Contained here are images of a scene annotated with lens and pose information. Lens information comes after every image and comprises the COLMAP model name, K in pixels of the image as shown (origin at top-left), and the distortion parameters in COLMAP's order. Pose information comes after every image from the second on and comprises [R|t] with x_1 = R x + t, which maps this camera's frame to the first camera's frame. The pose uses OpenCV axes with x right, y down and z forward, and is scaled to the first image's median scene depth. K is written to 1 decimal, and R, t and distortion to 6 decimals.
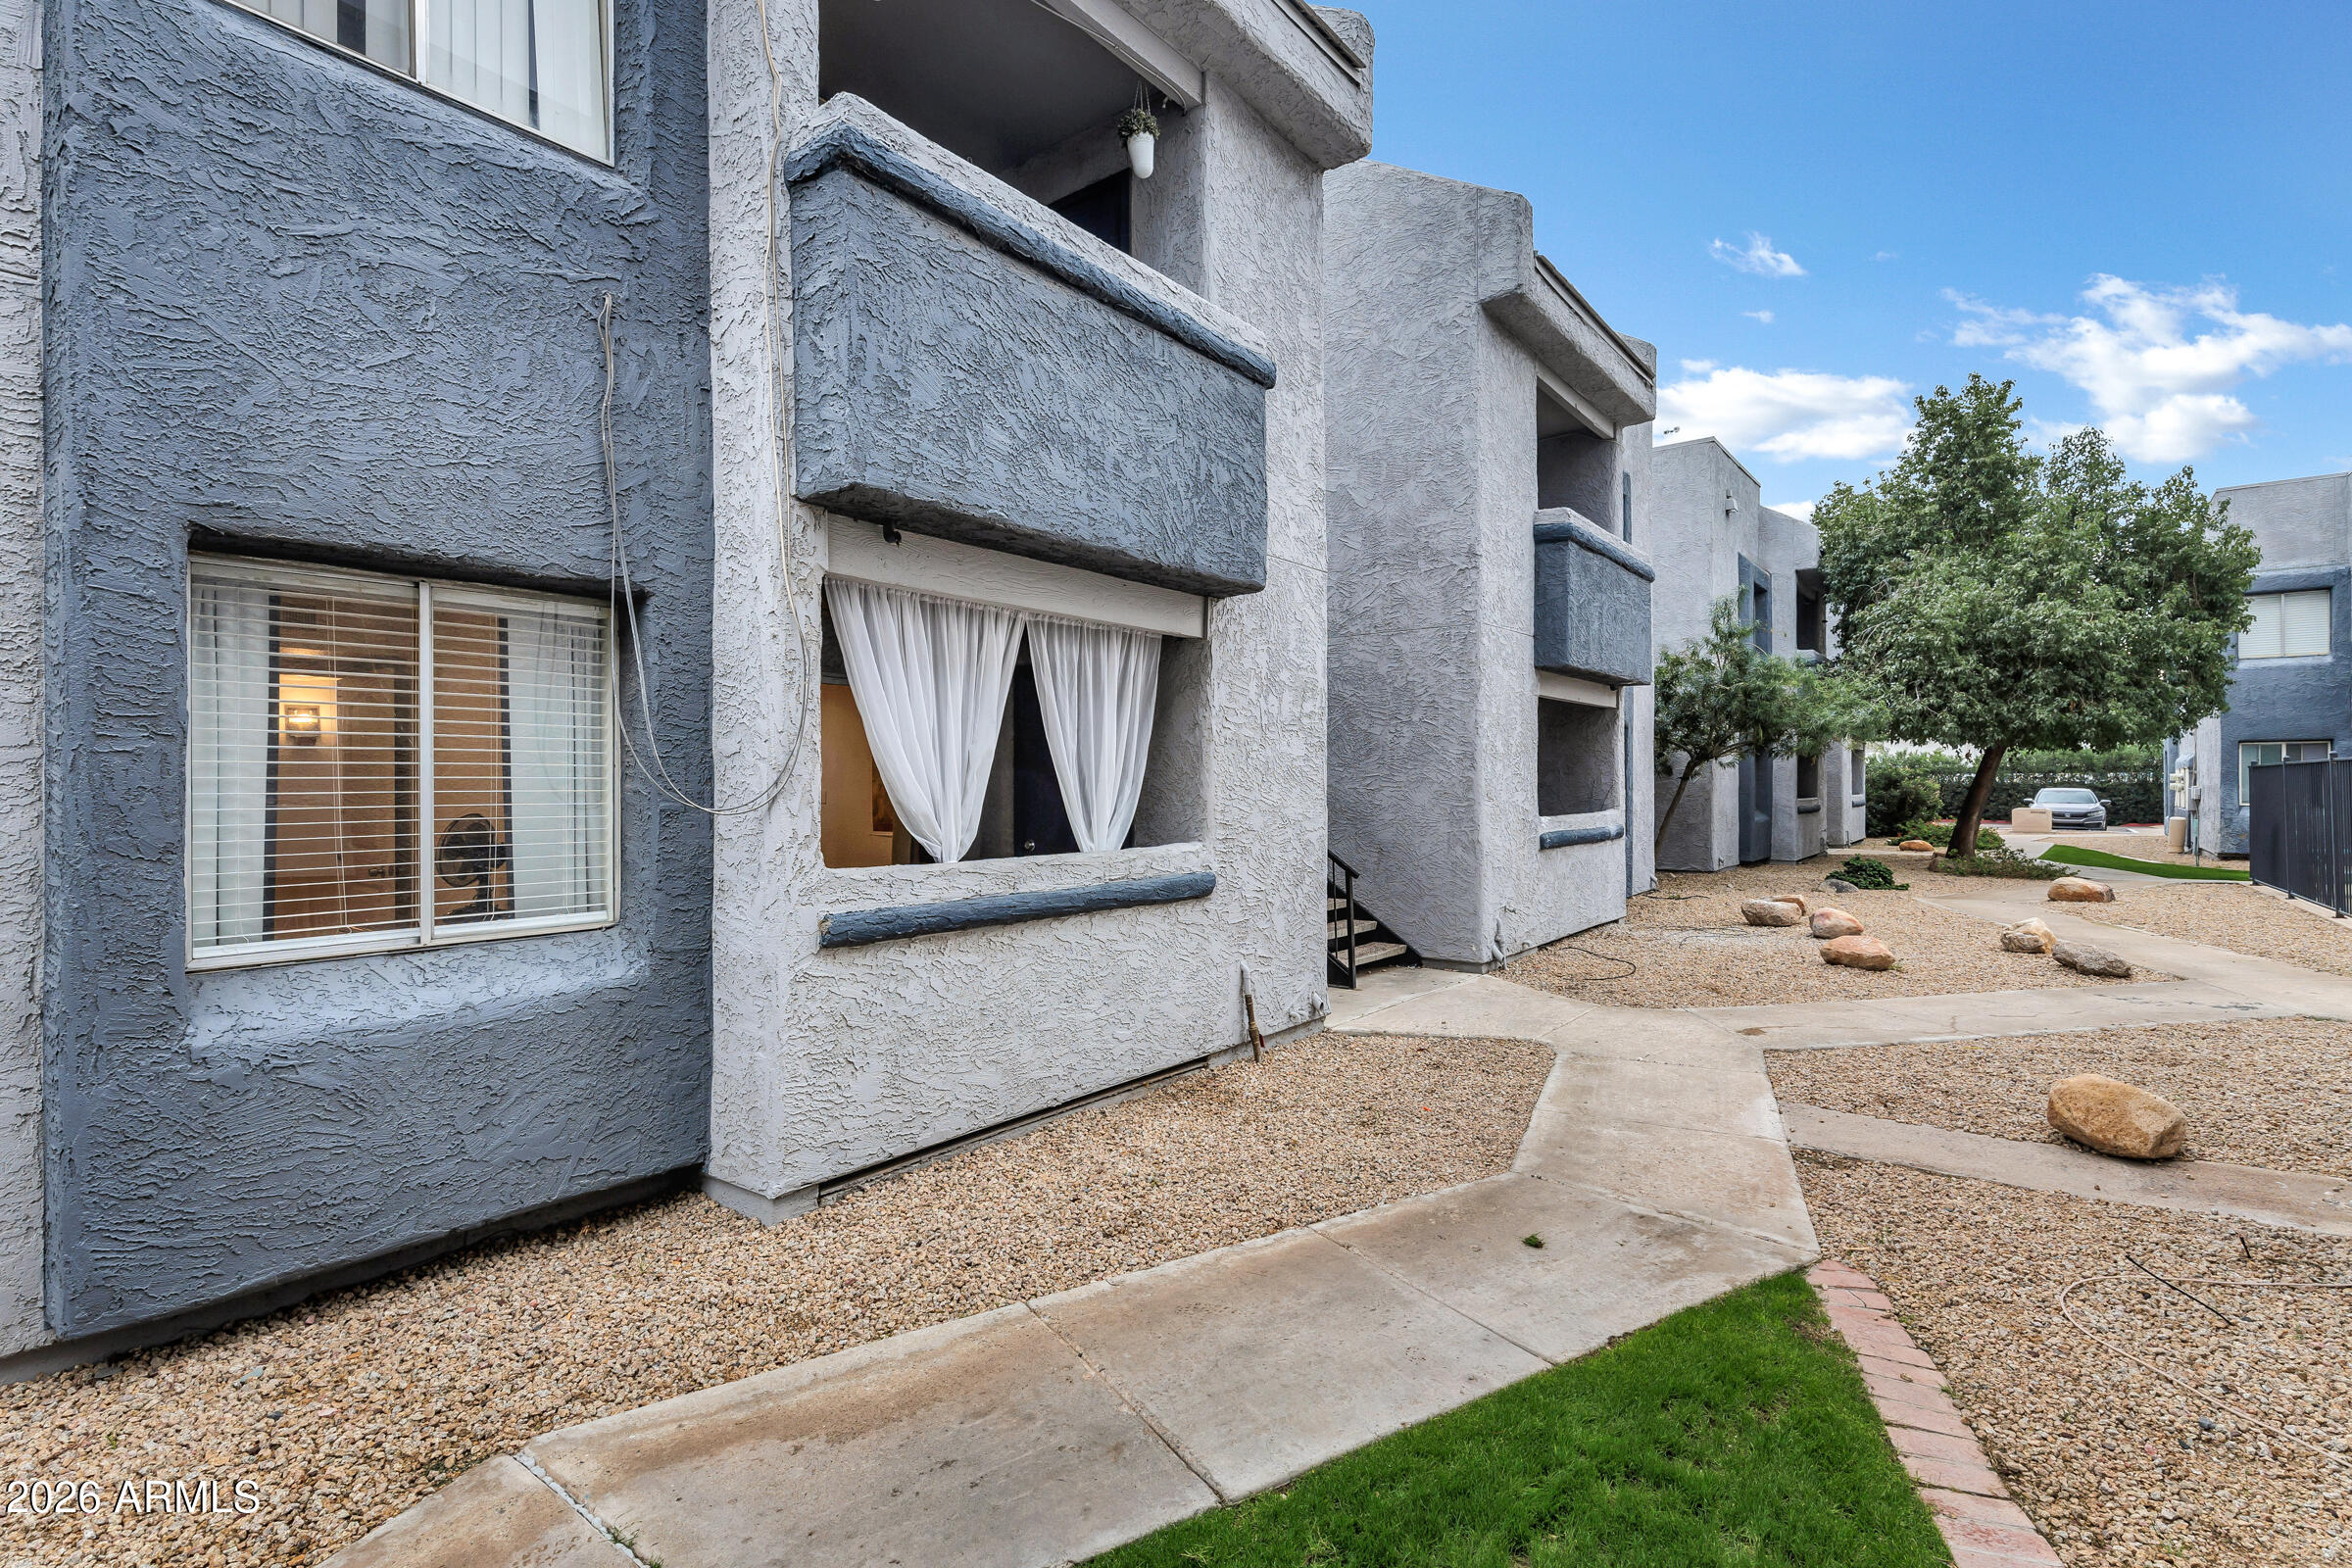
lens RADIAL K [[1121.0, 0, 1172.1], [0, 1121.0, 774.4], [0, 0, 1]] dist [-0.002356, 0.000313]
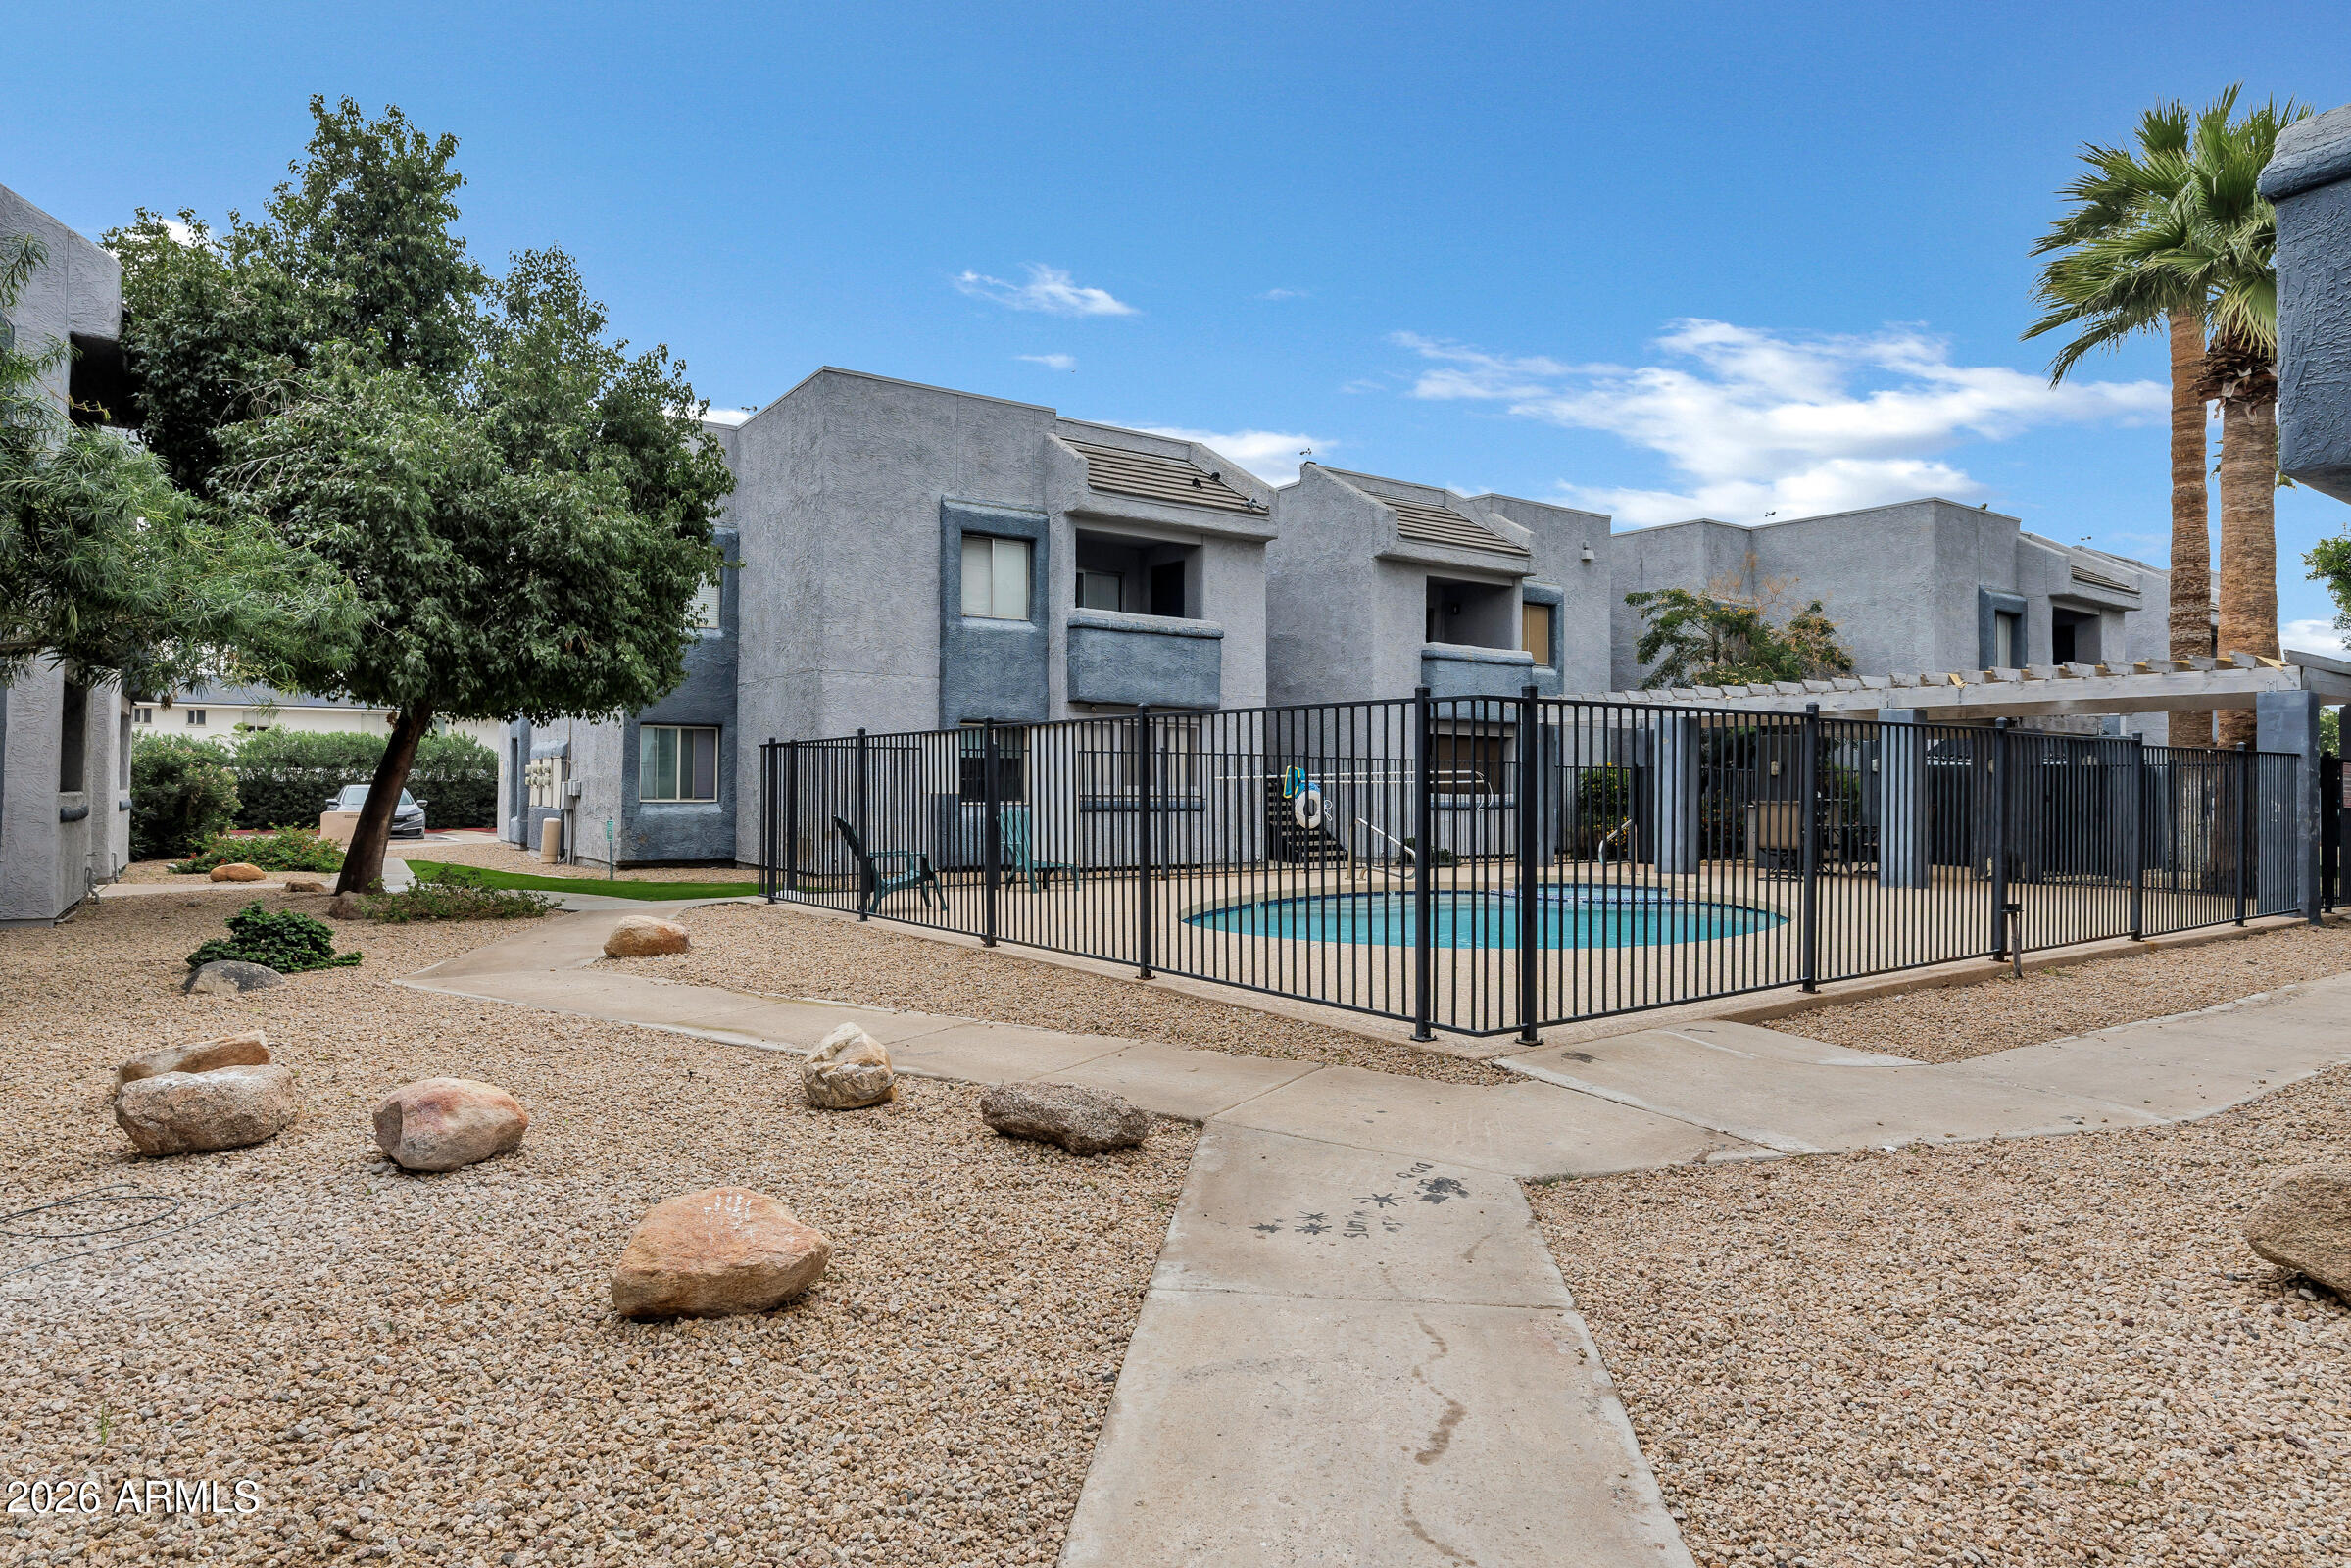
lens RADIAL K [[1363.6, 0, 1173.4], [0, 1363.6, 761.4], [0, 0, 1]] dist [-0.005696, 0.000629]
pose [[0.301563, 0.022408, 0.953183, 0.153909], [-0.011919, 0.999734, -0.019732, 0.016241], [-0.953372, -0.005411, 0.301750, 0.403426]]
